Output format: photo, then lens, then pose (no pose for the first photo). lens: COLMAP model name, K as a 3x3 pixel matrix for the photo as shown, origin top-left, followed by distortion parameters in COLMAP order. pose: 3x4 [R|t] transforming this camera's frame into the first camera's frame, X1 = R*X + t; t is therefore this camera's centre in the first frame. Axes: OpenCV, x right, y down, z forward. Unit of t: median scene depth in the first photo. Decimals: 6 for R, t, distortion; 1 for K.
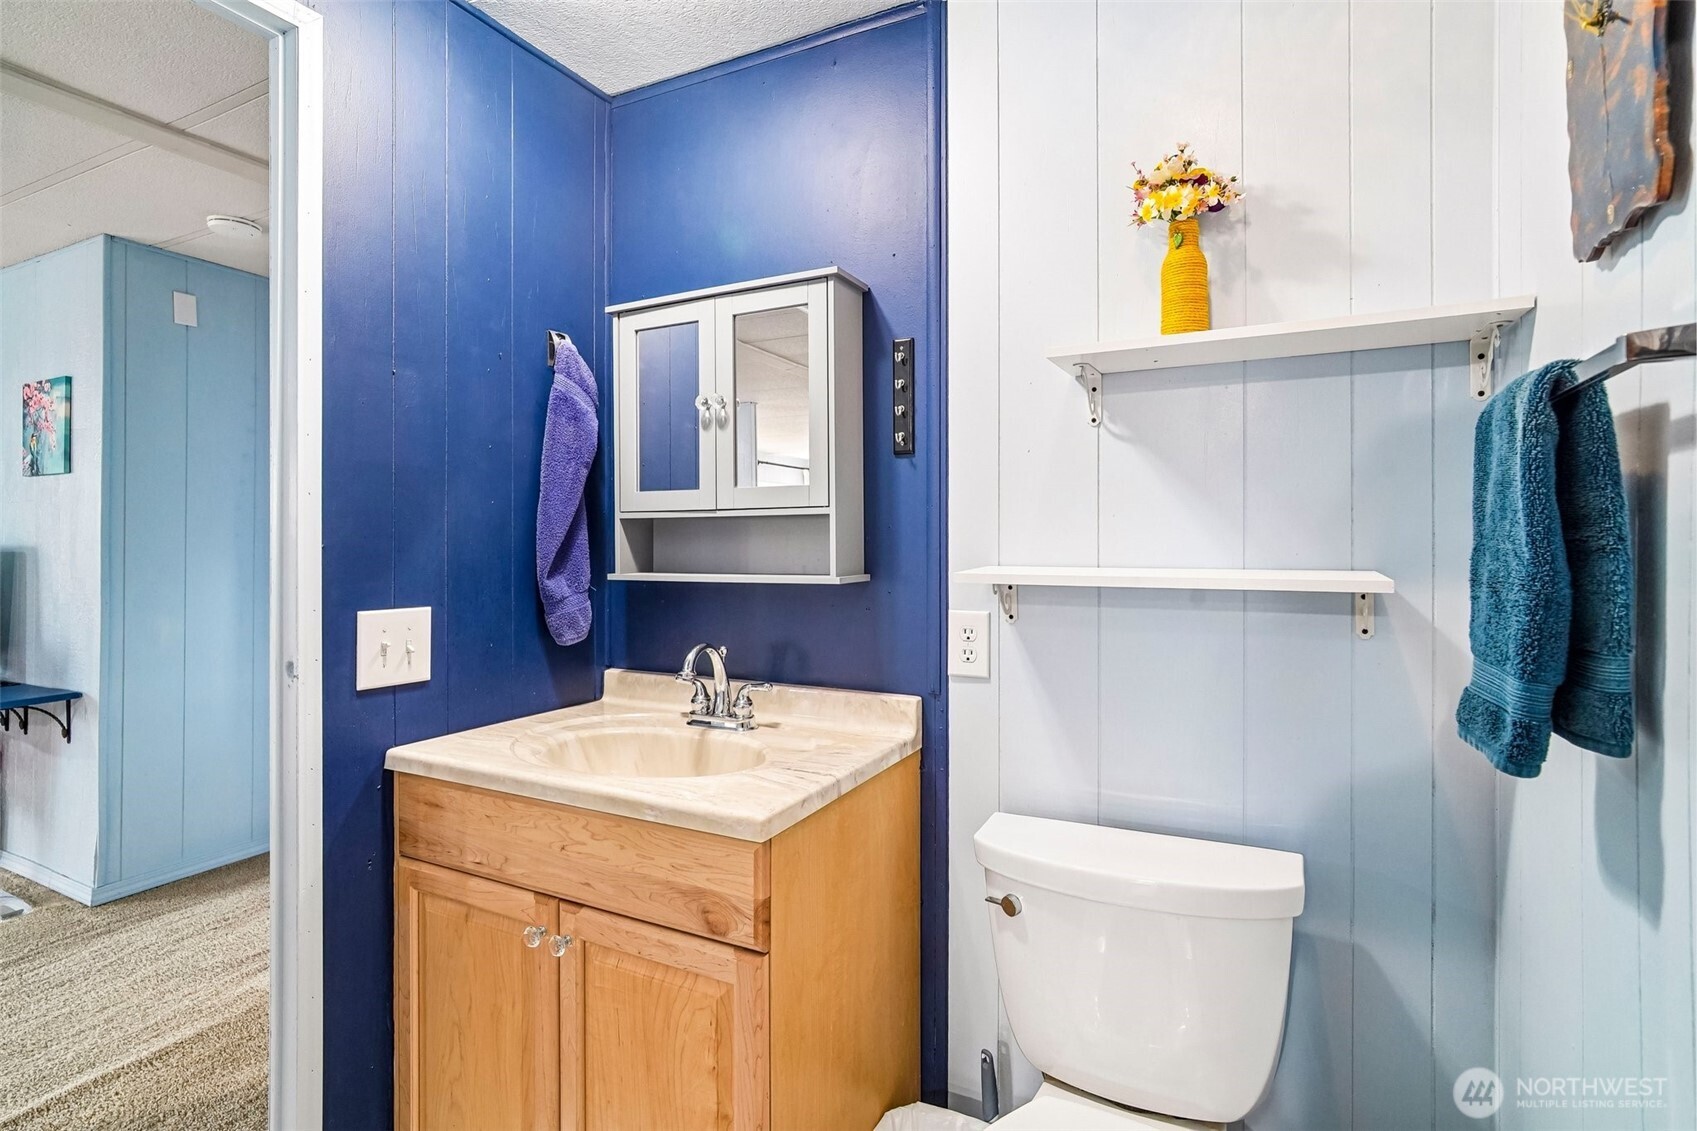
lens RADIAL K [[819.5, 0, 856.0], [0, 819.5, 535.9], [0, 0, 1]] dist [-0.010774, 0.004451]
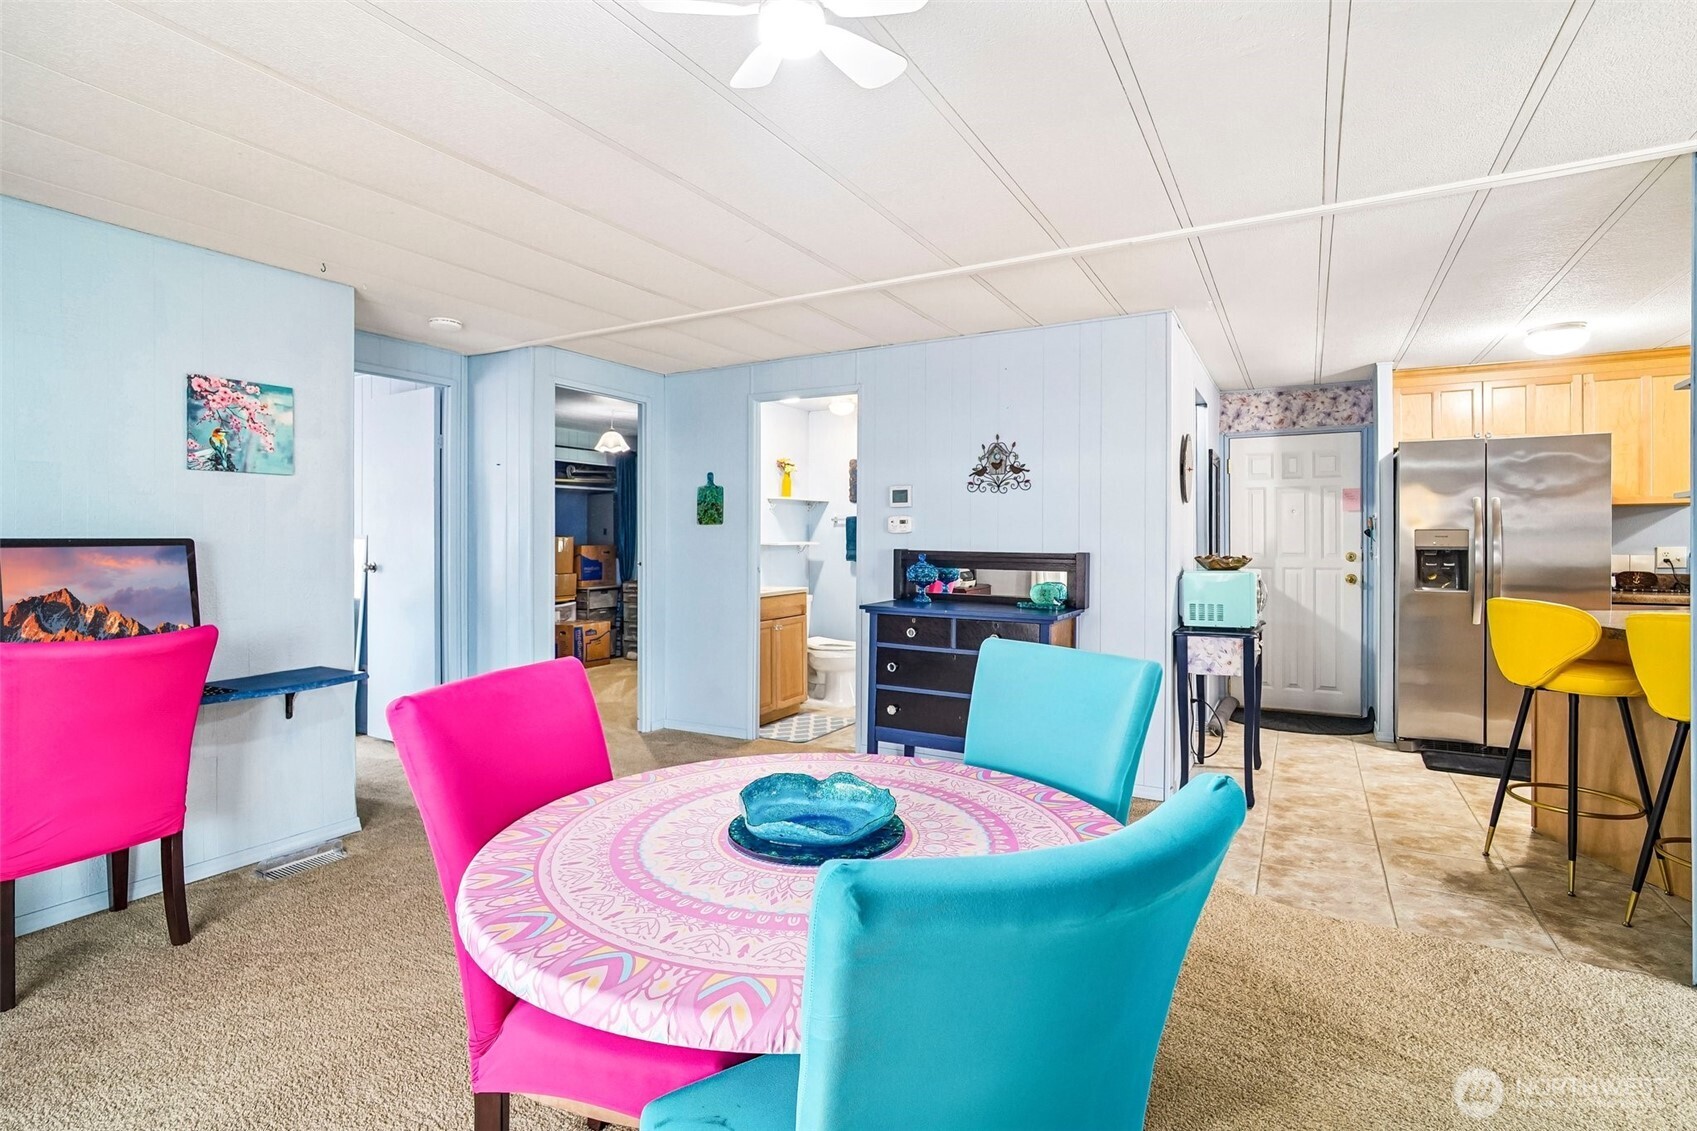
lens RADIAL K [[819.5, 0, 846.4], [0, 819.5, 536.6], [0, 0, 1]] dist [-0.010774, 0.004451]
pose [[0.042813, 0.000444, 0.999083, -4.472681], [-0.003801, 0.999993, -0.000282, 0.009224], [-0.999076, -0.003785, 0.042815, 0.424285]]
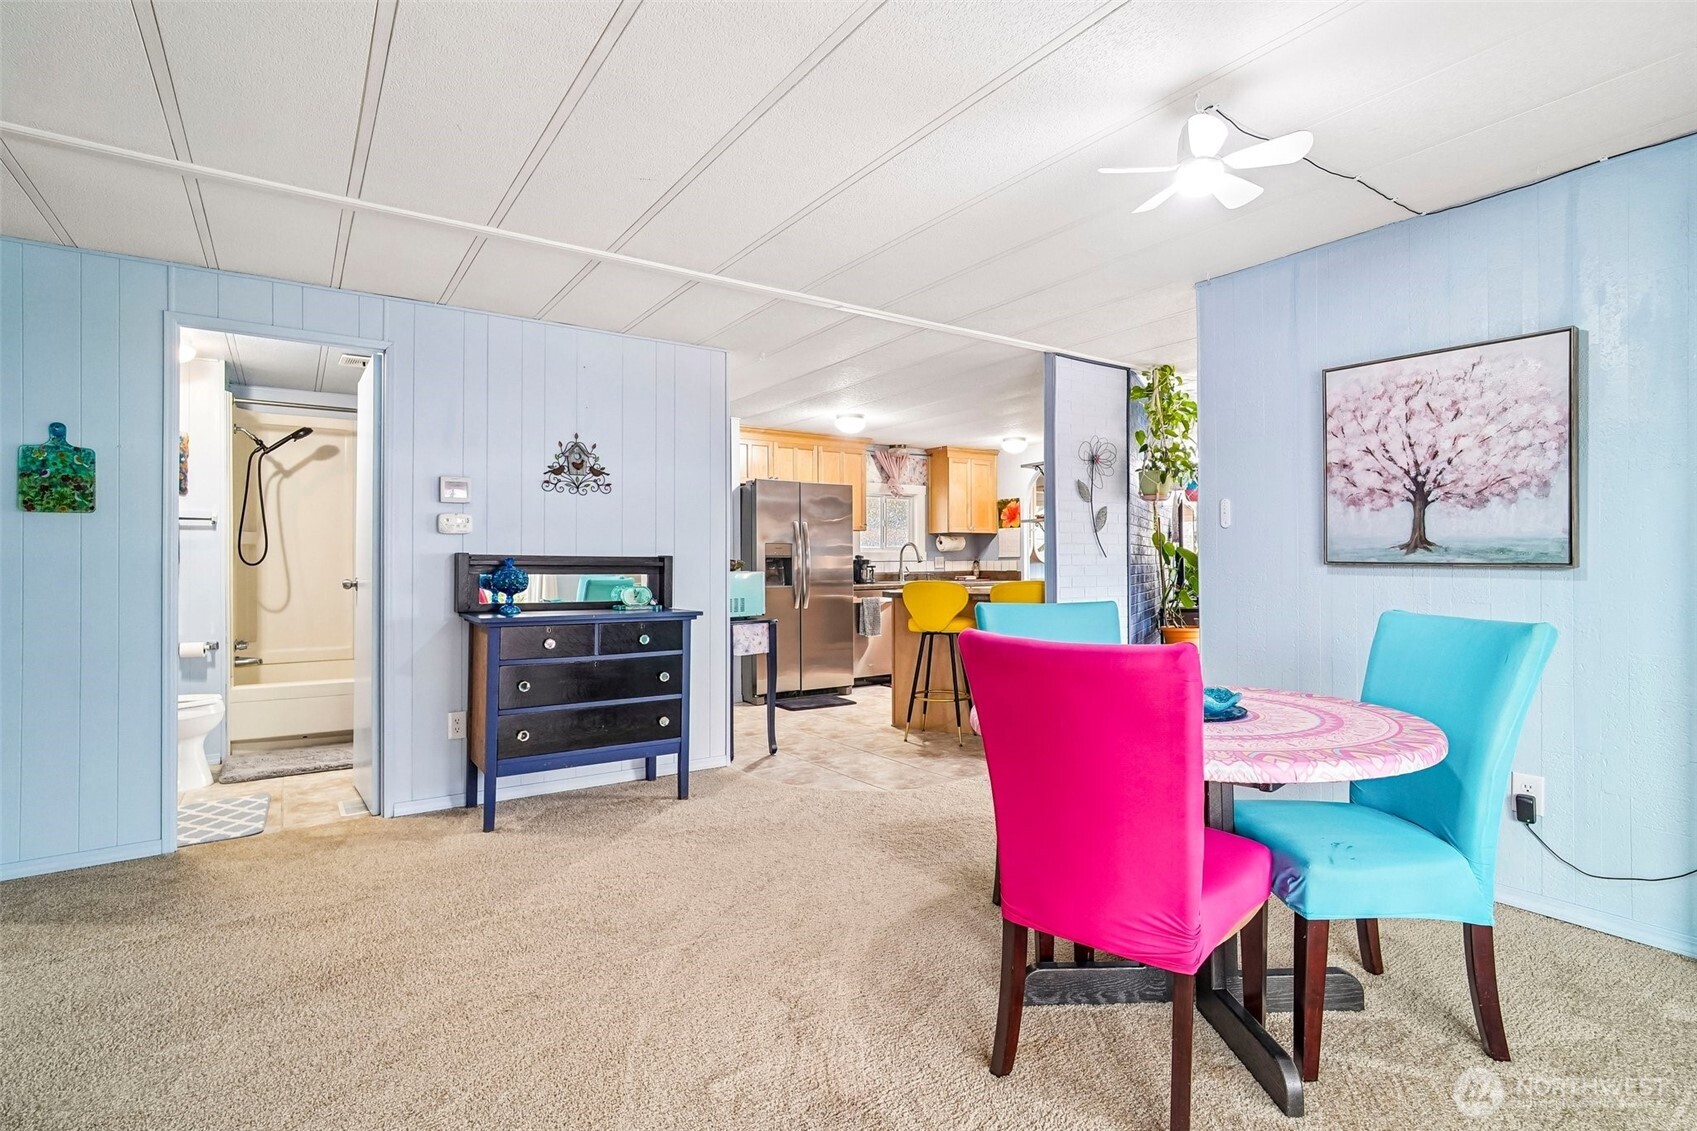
lens RADIAL K [[819.5, 0, 846.7], [0, 819.5, 572.0], [0, 0, 1]] dist [-0.010774, 0.004451]
pose [[-0.878515, -0.001338, 0.477712, -3.614660], [0.001898, 0.999978, 0.006292, 0.108908], [-0.477710, 0.006434, -0.878494, 2.177572]]
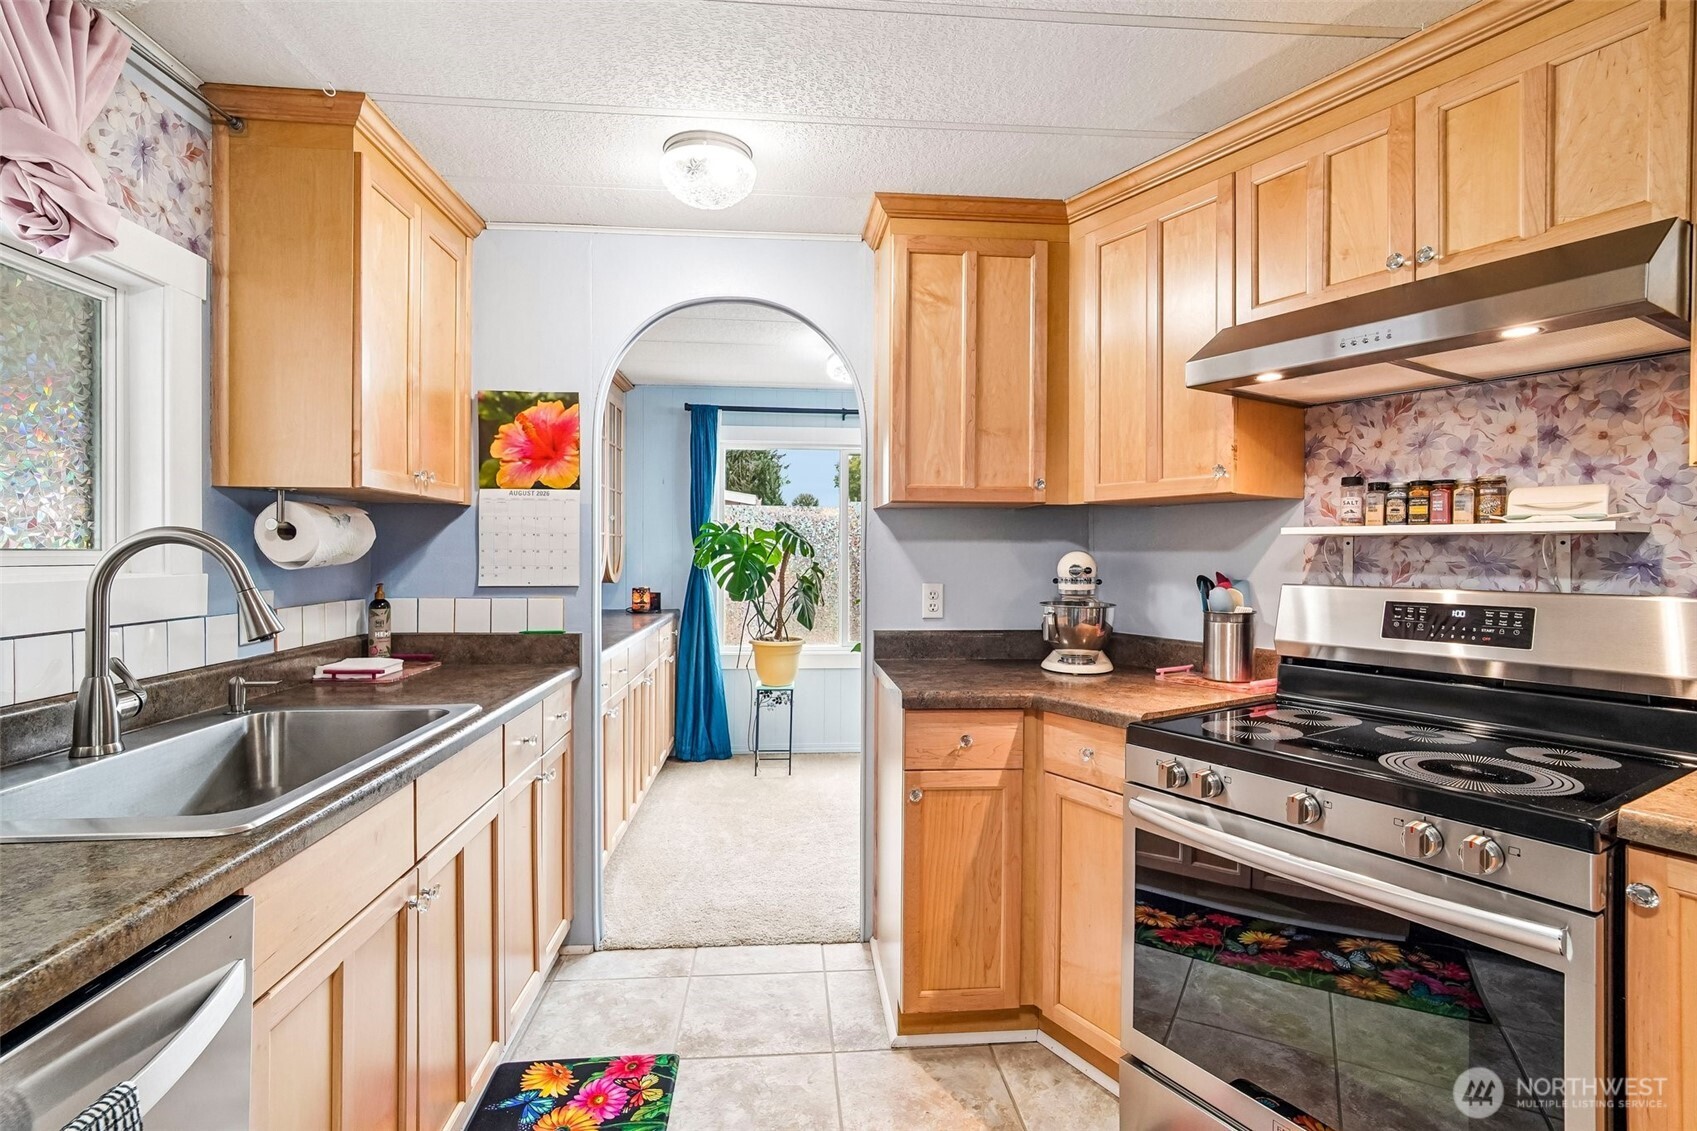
lens RADIAL K [[819.5, 0, 855.4], [0, 819.5, 559.3], [0, 0, 1]] dist [-0.010774, 0.004451]
pose [[-0.847819, -0.001809, -0.530283, -1.304725], [-0.002086, 0.999998, -0.000076, -0.030254], [0.530282, 0.001041, -0.847821, -2.031773]]
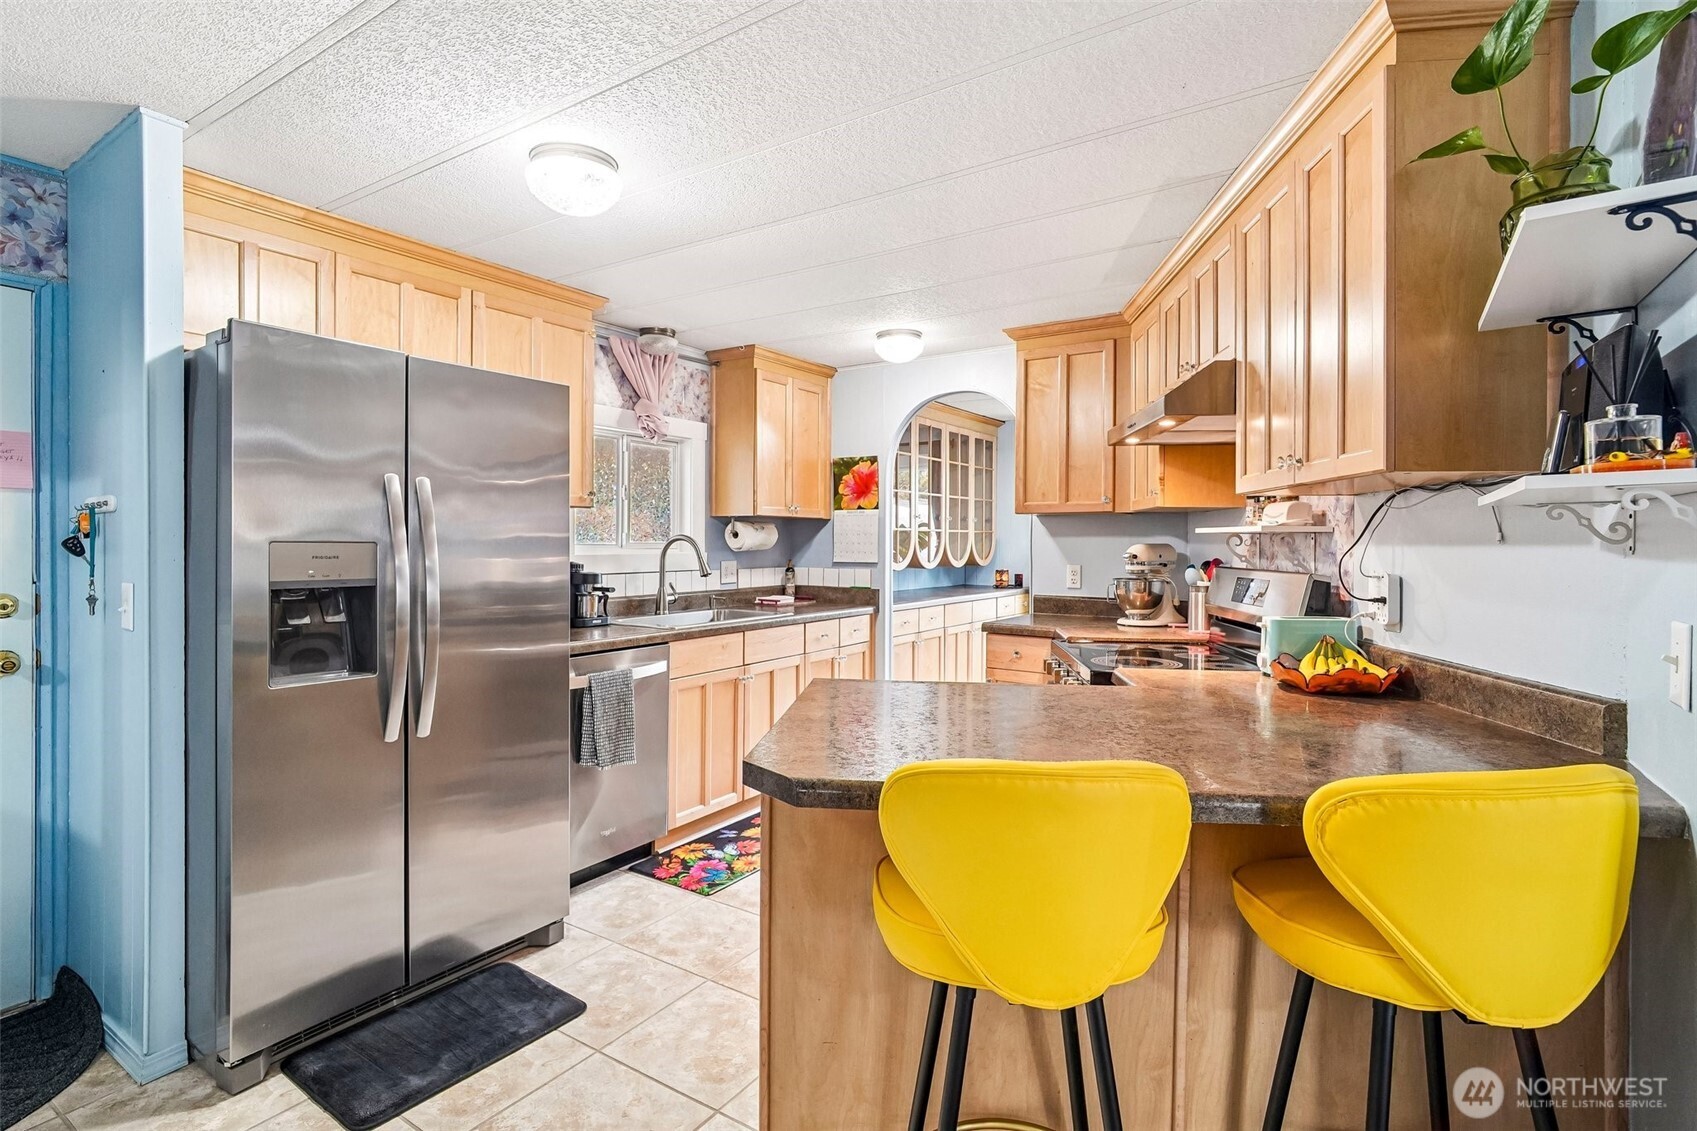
lens RADIAL K [[819.5, 0, 857.8], [0, 819.5, 554.1], [0, 0, 1]] dist [-0.010774, 0.004451]
pose [[-0.994486, -0.008504, 0.104527, -2.051886], [-0.007768, 0.999942, 0.007446, -0.027796], [-0.104584, 0.006593, -0.994494, -0.541853]]
